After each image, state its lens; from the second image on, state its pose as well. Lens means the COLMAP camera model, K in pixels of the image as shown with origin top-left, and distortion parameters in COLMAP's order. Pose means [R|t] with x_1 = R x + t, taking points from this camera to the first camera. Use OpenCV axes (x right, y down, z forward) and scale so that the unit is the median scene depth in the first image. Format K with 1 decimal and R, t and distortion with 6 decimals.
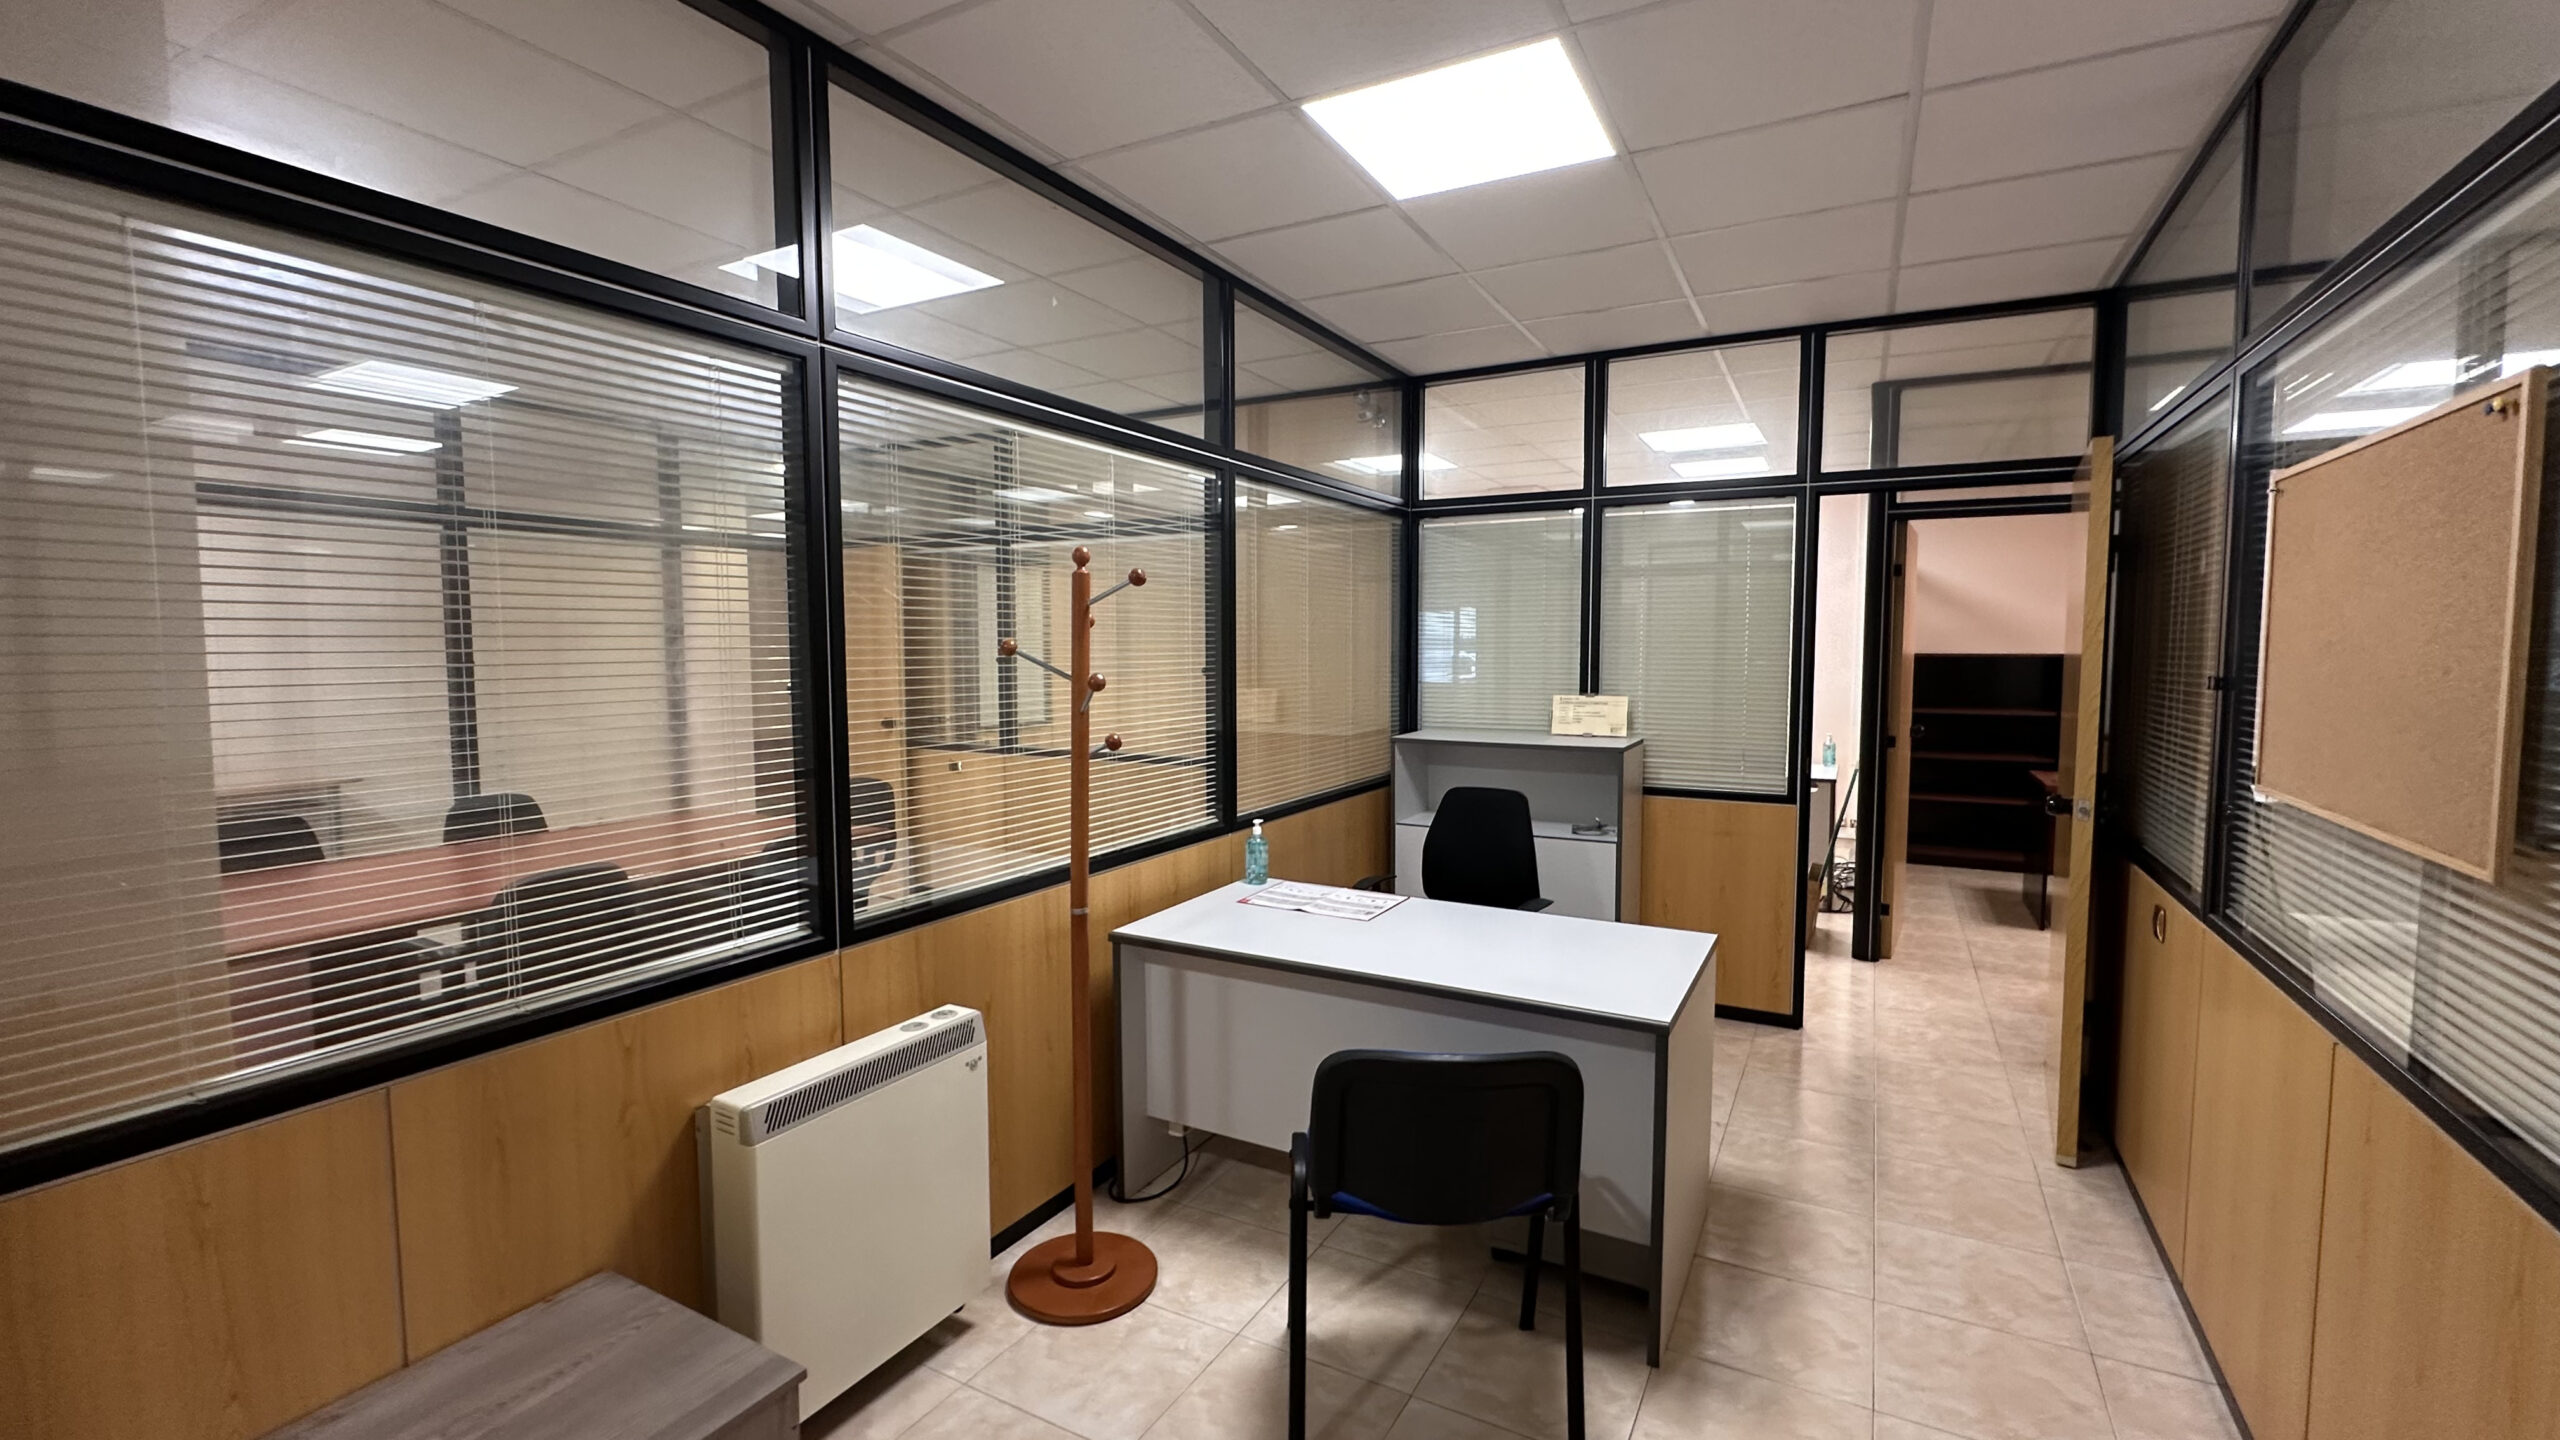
lens RADIAL K [[1050.5, 0, 1290.1], [0, 1050.5, 712.1], [0, 0, 1]] dist [0.010984, 0.000047]
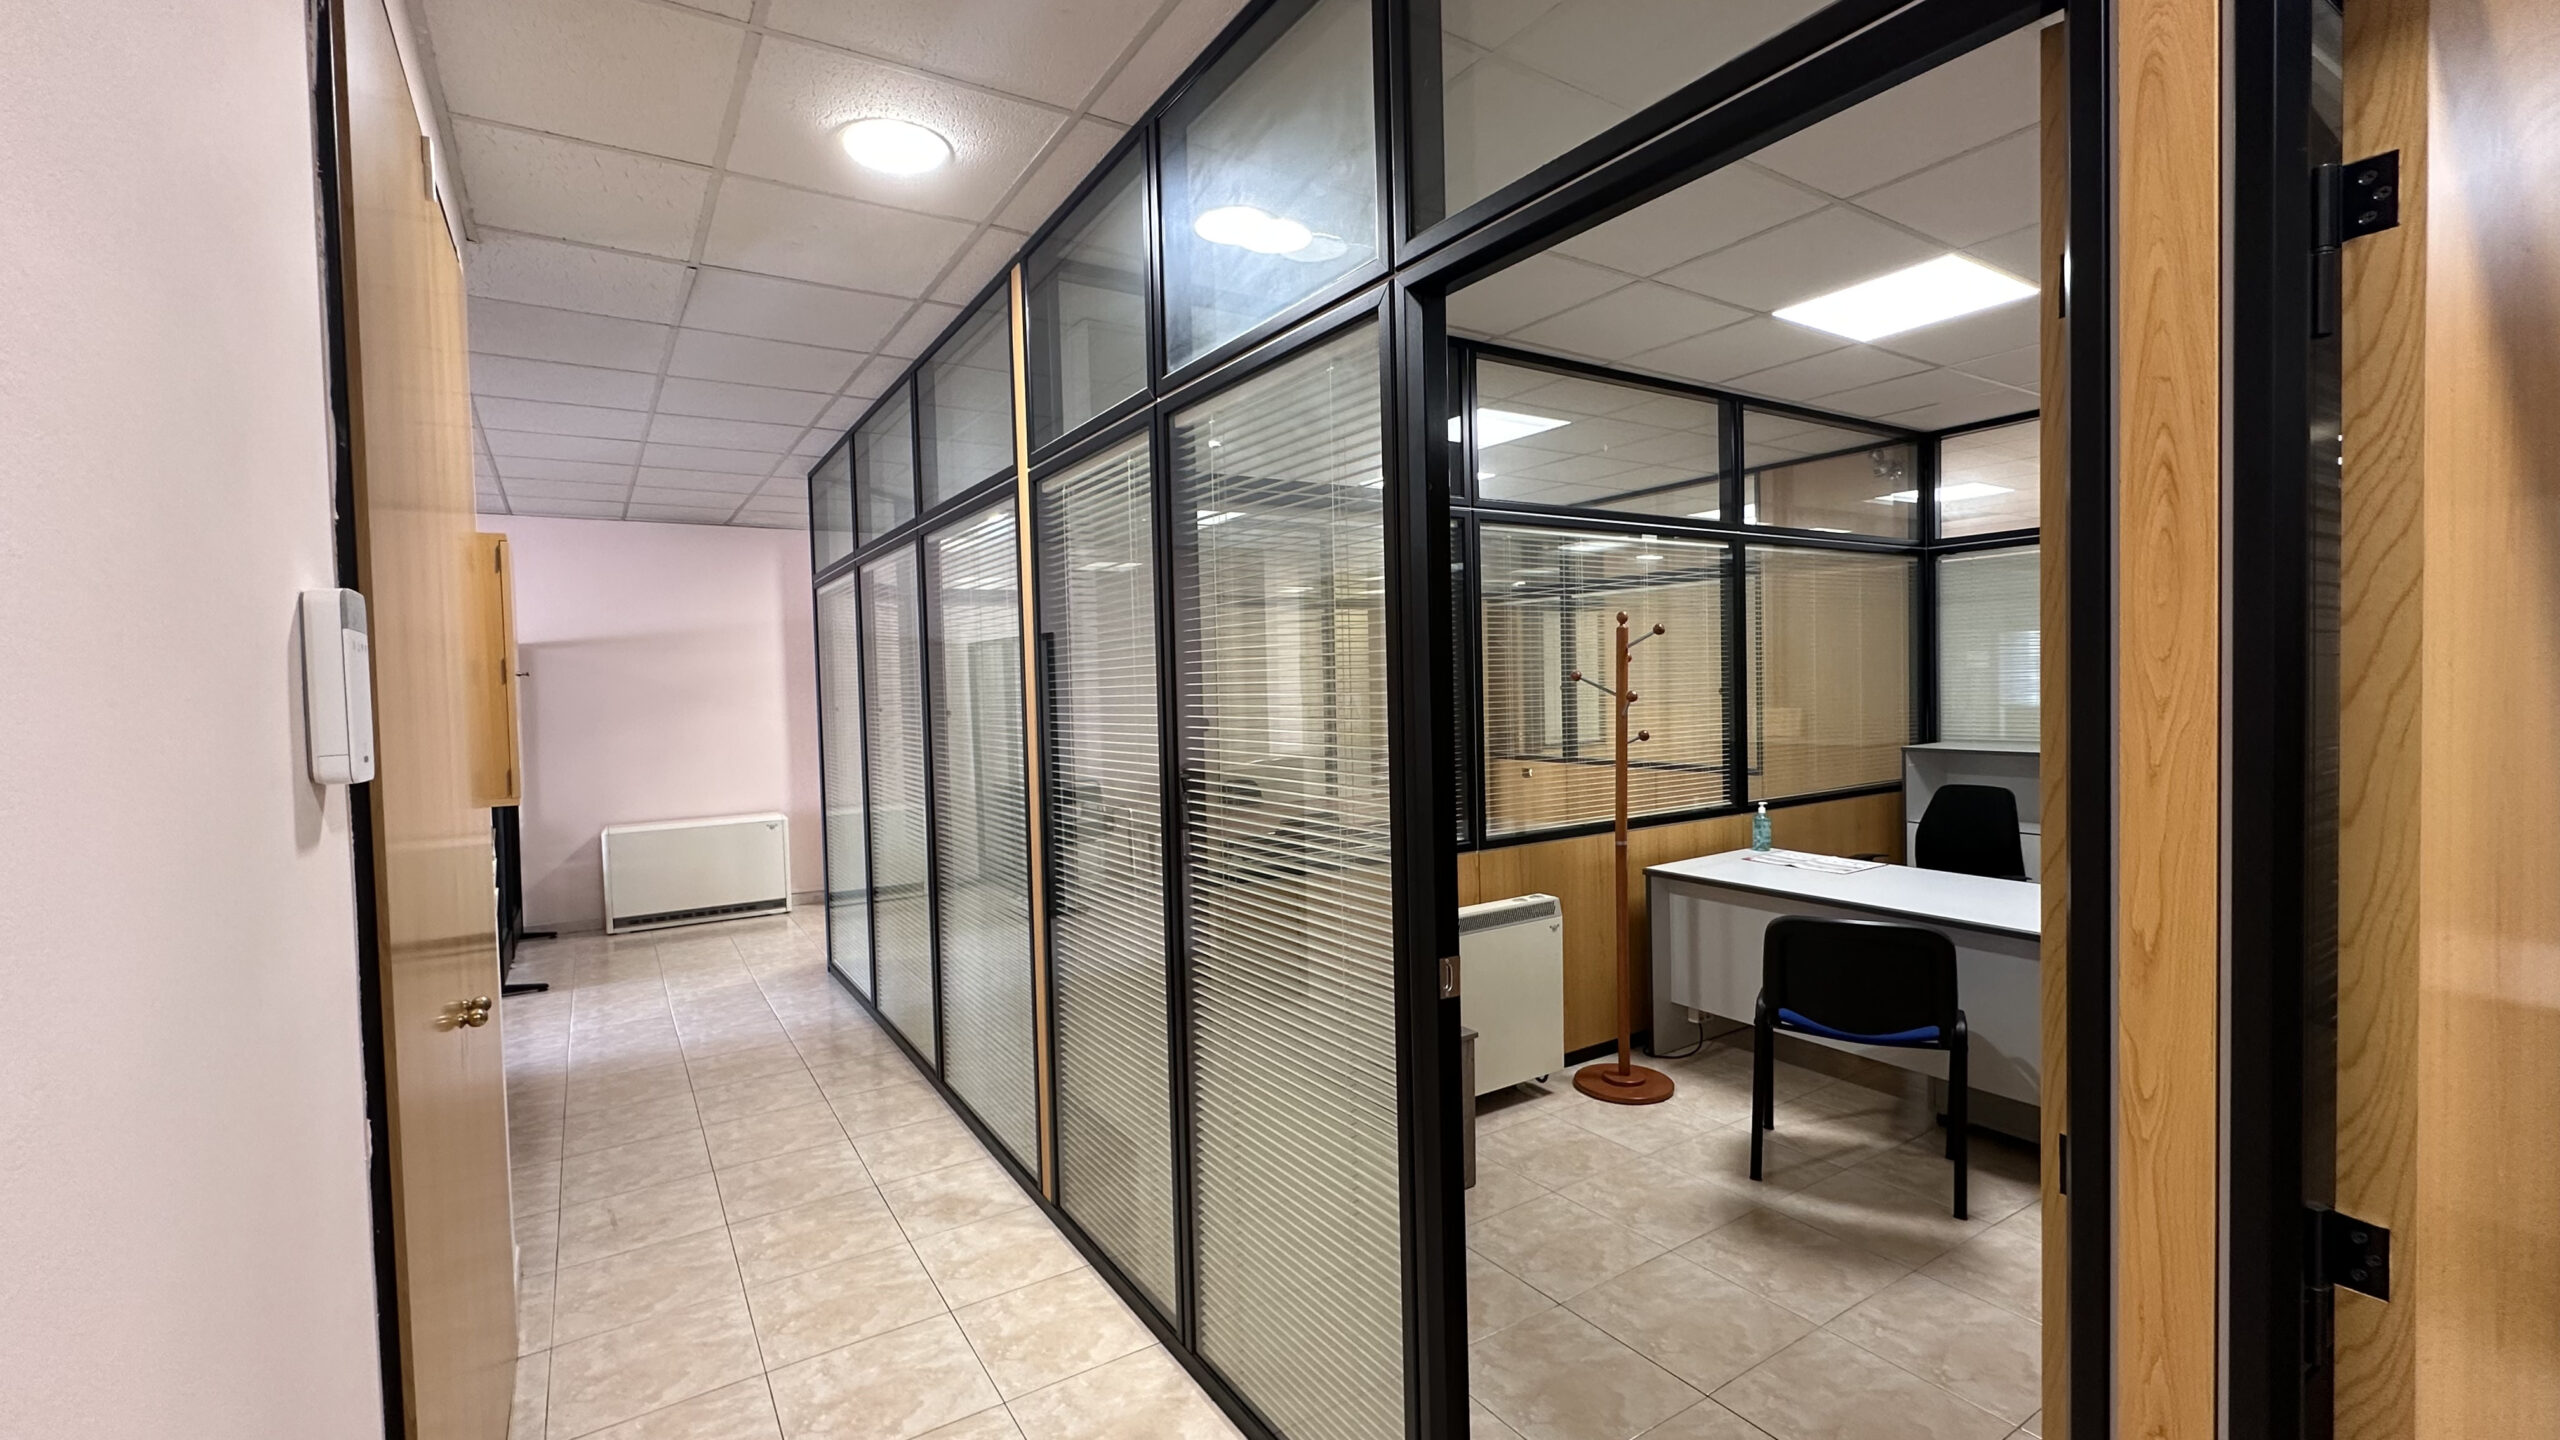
lens RADIAL K [[1083.7, 0, 1280.9], [0, 1083.7, 721.4], [0, 0, 1]] dist [-0.002714, 0.000156]
pose [[0.869637, -0.000920, -0.493690, 0.131321], [-0.009980, 0.999761, -0.019444, 0.037709], [0.493590, 0.021837, 0.869420, -0.552507]]
